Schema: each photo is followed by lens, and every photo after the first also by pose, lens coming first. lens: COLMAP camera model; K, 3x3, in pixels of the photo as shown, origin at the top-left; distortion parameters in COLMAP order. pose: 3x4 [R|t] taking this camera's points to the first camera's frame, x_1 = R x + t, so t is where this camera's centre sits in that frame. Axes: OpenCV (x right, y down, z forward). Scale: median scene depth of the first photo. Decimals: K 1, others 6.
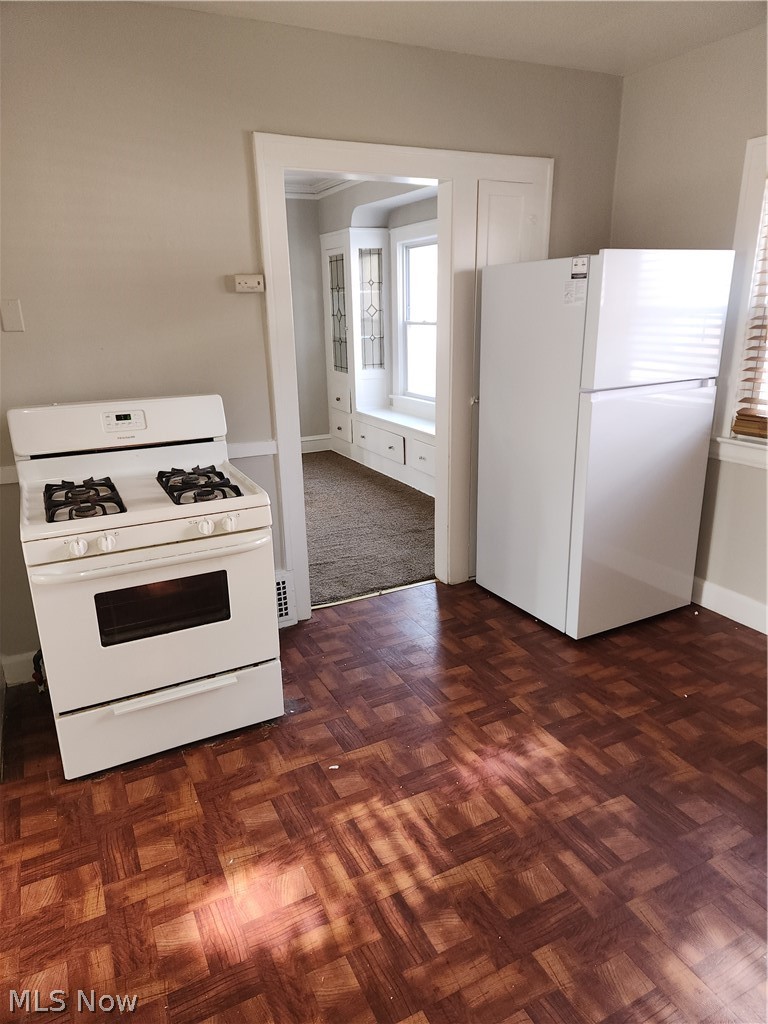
lens RADIAL K [[677.4, 0, 392.5], [0, 677.4, 516.4], [0, 0, 1]] dist [0.068646, -0.059279]
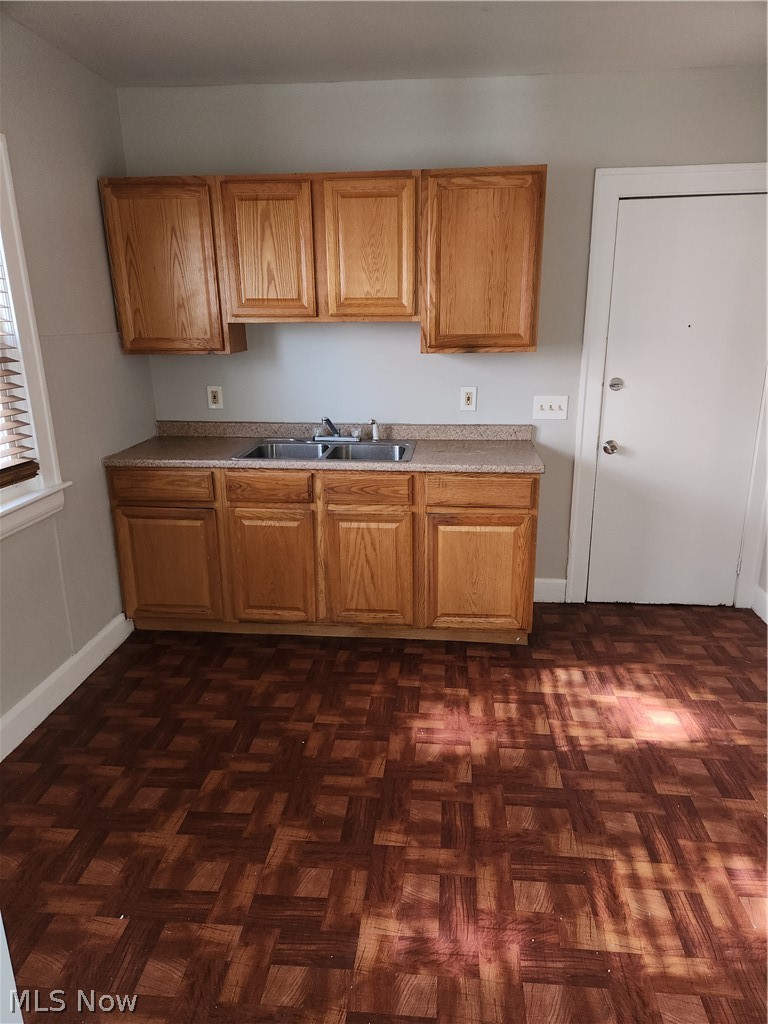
lens RADIAL K [[677.4, 0, 392.5], [0, 677.4, 516.4], [0, 0, 1]] dist [0.068646, -0.059279]
pose [[-0.845491, -0.119626, 0.520417, -0.125092], [0.187789, 0.845720, 0.499493, -0.454299], [-0.499879, 0.520046, -0.692584, 1.456353]]
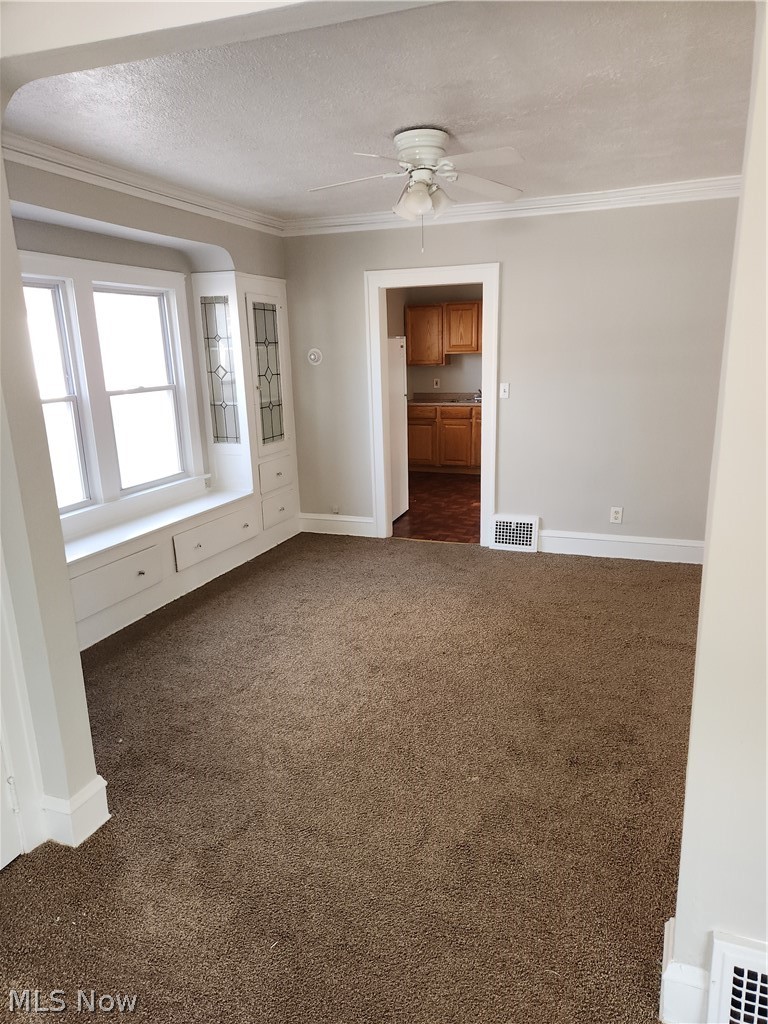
lens RADIAL K [[677.4, 0, 392.5], [0, 677.4, 516.4], [0, 0, 1]] dist [0.068646, -0.059279]
pose [[-0.674020, -0.141710, 0.724993, -1.875393], [0.255619, 0.876055, 0.408885, -1.028713], [-0.693077, 0.460919, -0.554254, 3.309180]]
